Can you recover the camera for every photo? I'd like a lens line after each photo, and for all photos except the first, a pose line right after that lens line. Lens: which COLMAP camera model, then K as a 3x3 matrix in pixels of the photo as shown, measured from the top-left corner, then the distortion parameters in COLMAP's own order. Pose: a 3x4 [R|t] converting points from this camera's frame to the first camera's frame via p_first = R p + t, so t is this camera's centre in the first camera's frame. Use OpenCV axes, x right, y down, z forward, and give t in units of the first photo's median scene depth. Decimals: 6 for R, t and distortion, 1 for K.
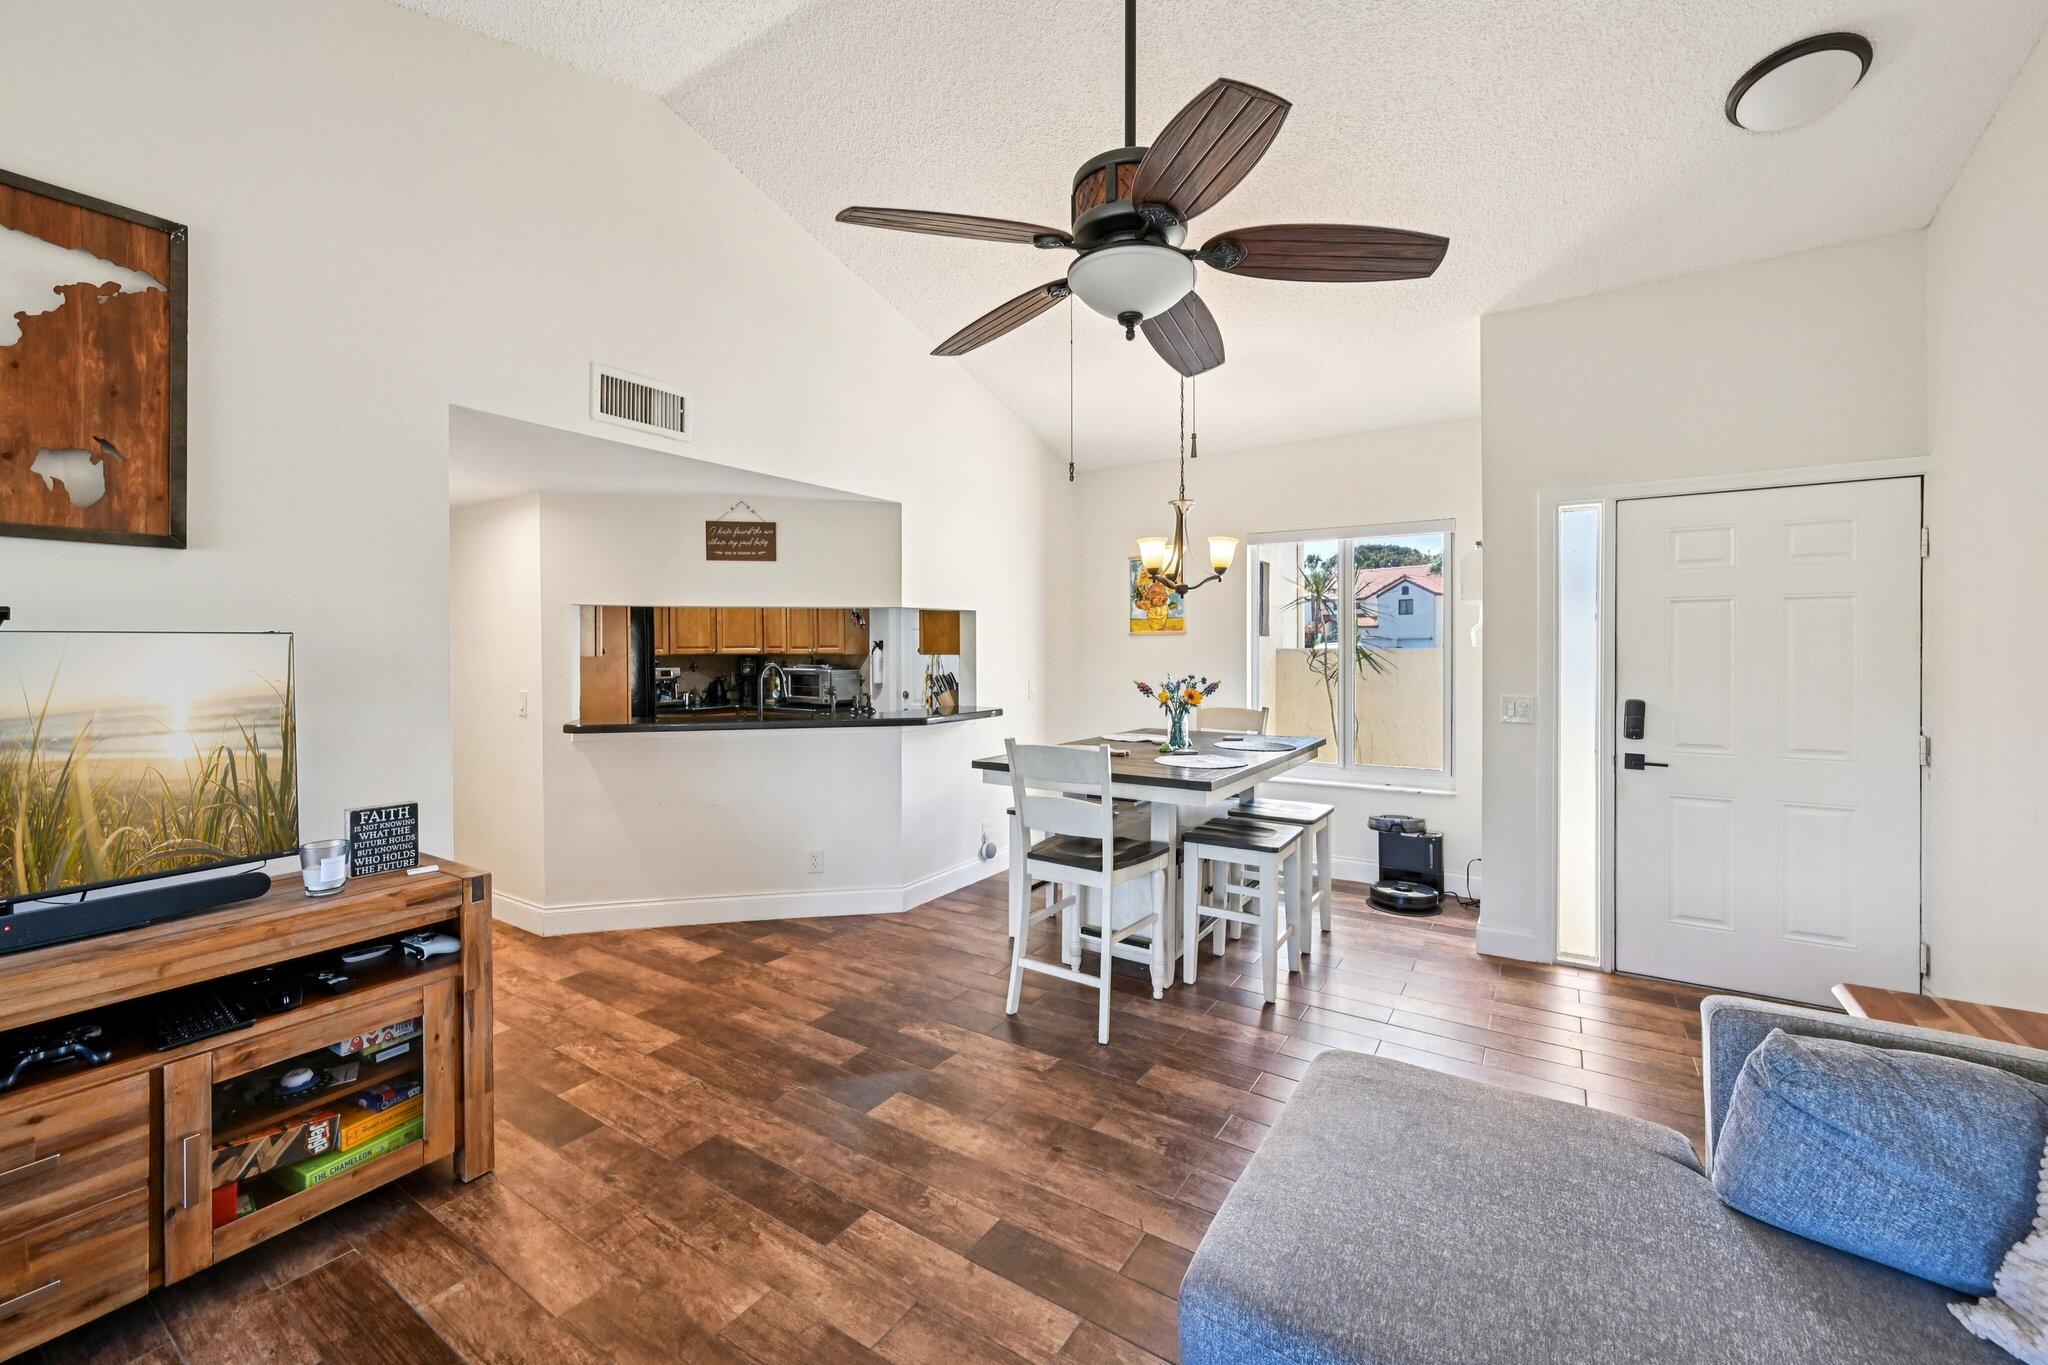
lens RADIAL K [[808.6, 0, 1025.3], [0, 808.6, 667.2], [0, 0, 1]] dist [-0.001602, 0.000003]
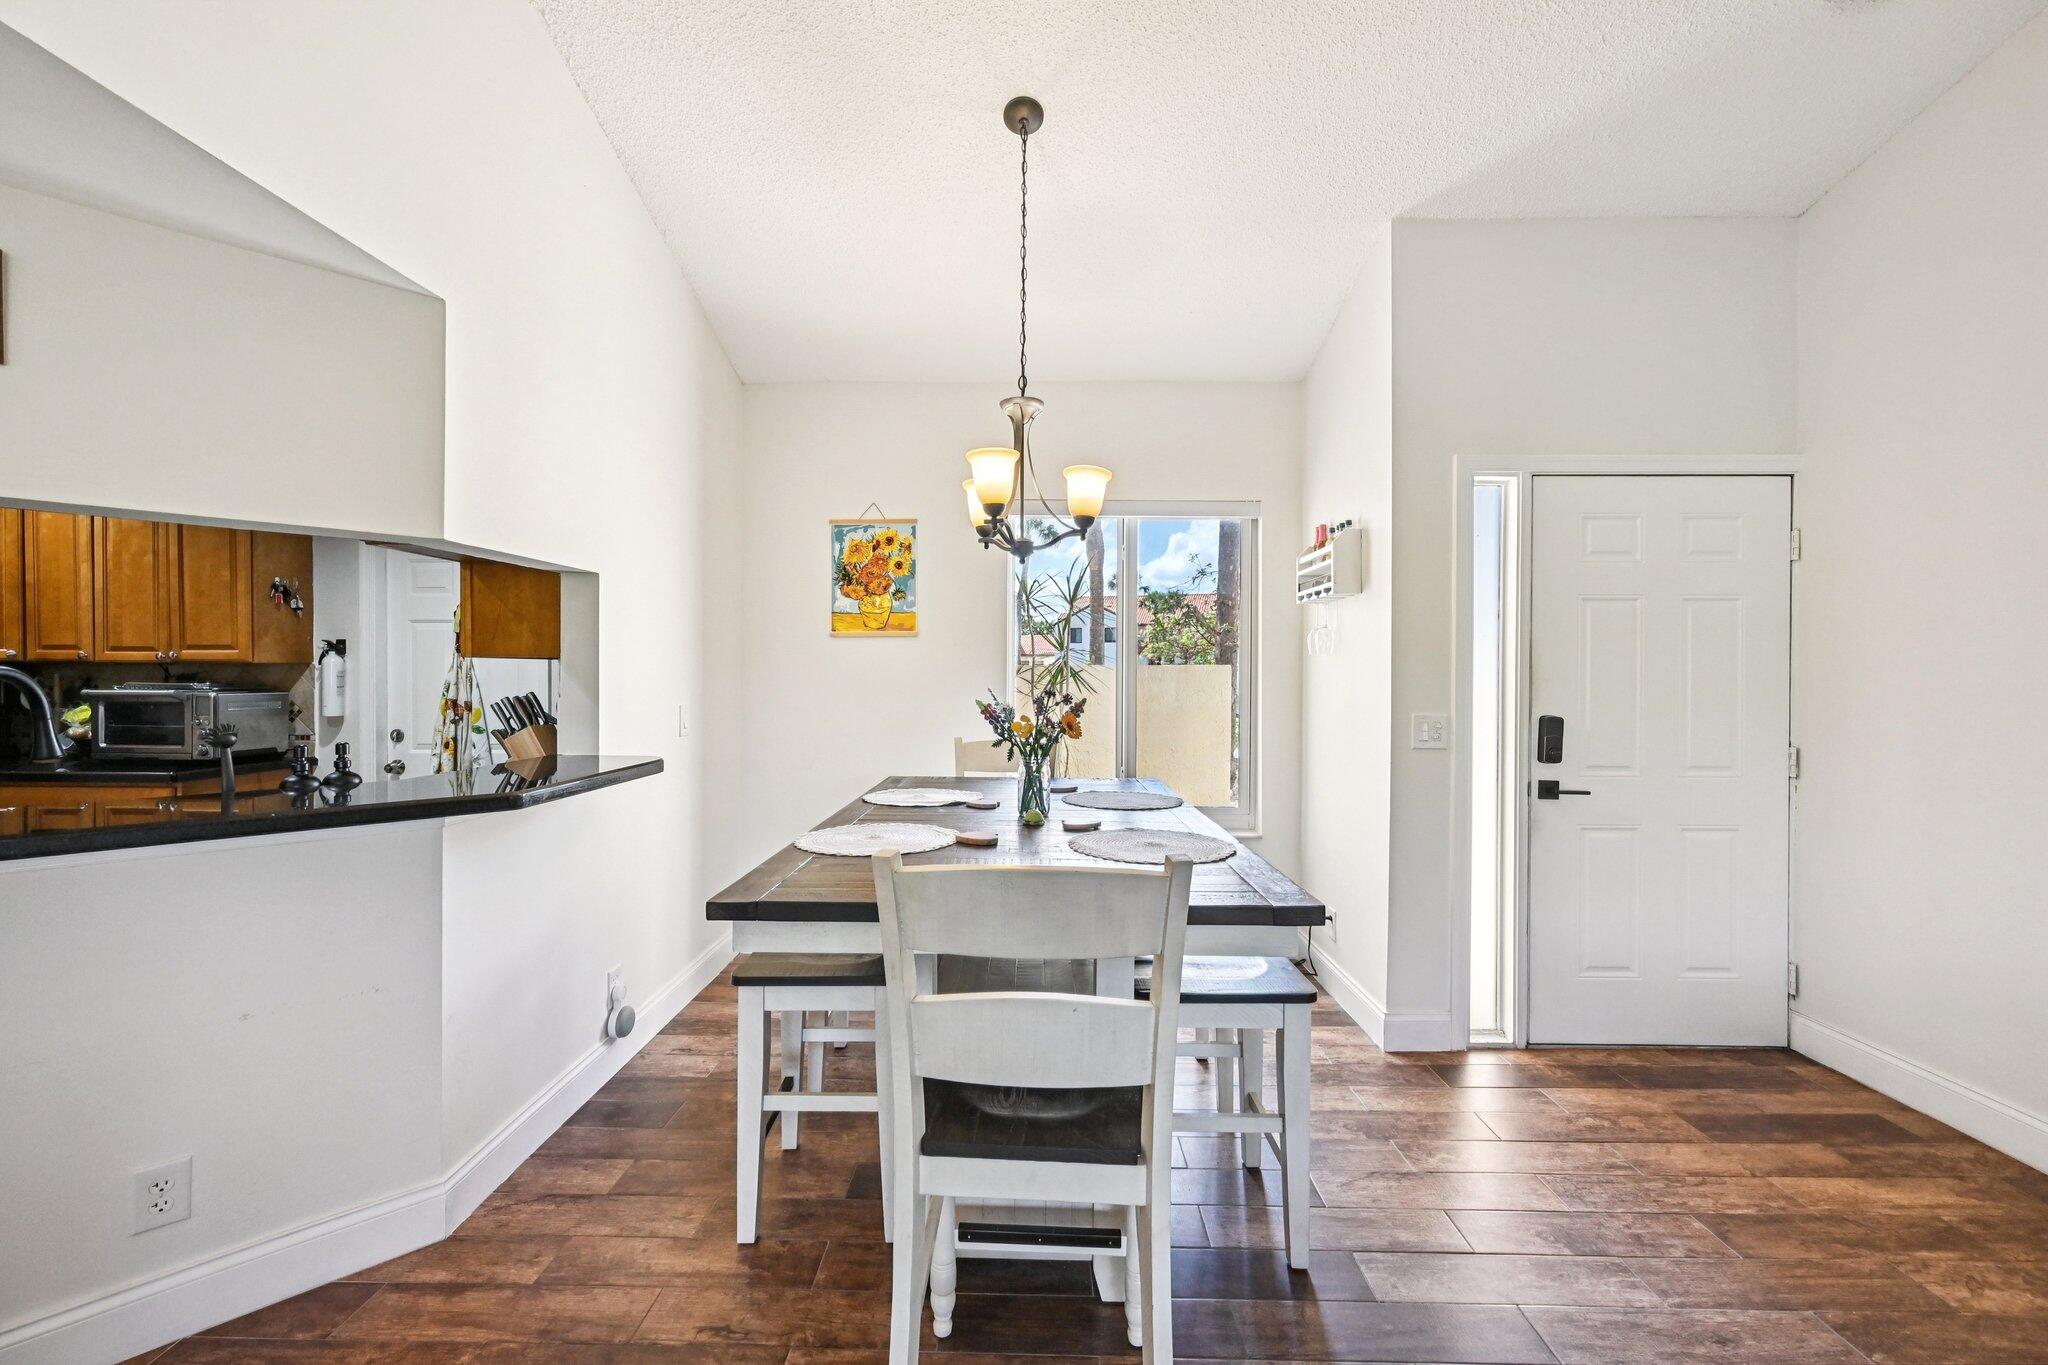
lens RADIAL K [[806.1, 0, 1025.8], [0, 806.1, 684.9], [0, 0, 1]] dist [-0.001465, -0.000240]
pose [[0.850496, -0.000814, 0.525981, -0.098866], [0.006196, 0.999945, -0.008472, 0.008513], [-0.525945, 0.010464, 0.850454, 0.404282]]
